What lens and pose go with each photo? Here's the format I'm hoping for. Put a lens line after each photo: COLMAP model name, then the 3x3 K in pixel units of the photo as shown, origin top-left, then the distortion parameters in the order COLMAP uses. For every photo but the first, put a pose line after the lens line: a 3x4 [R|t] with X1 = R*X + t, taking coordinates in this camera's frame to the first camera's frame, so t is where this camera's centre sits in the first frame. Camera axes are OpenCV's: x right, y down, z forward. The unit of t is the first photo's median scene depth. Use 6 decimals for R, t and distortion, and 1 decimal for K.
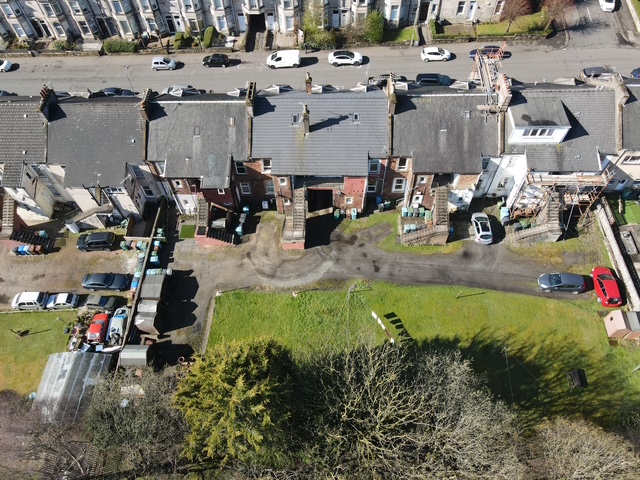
lens RADIAL K [[476.9, 0, 312.9], [0, 476.9, 239.9], [0, 0, 1]] dist [-0.004135, 0.059293]
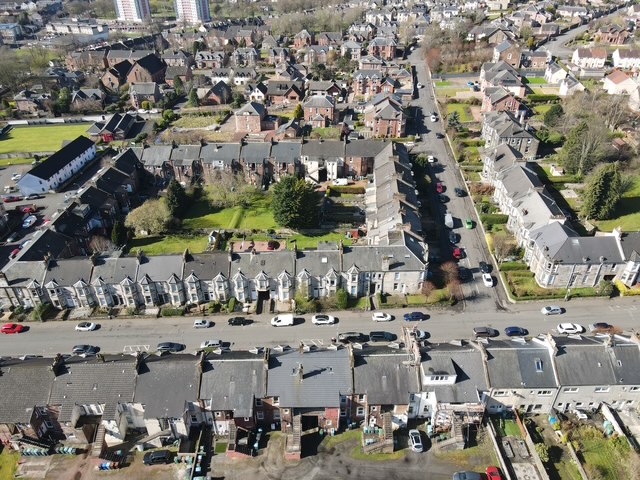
lens RADIAL K [[476.9, 0, 312.9], [0, 476.9, 239.9], [0, 0, 1]] dist [-0.004135, 0.059293]
pose [[0.999040, -0.007394, 0.043168, -0.037107], [0.023946, 0.917491, -0.397036, -0.013903], [-0.036671, 0.397688, 0.916787, -0.631950]]
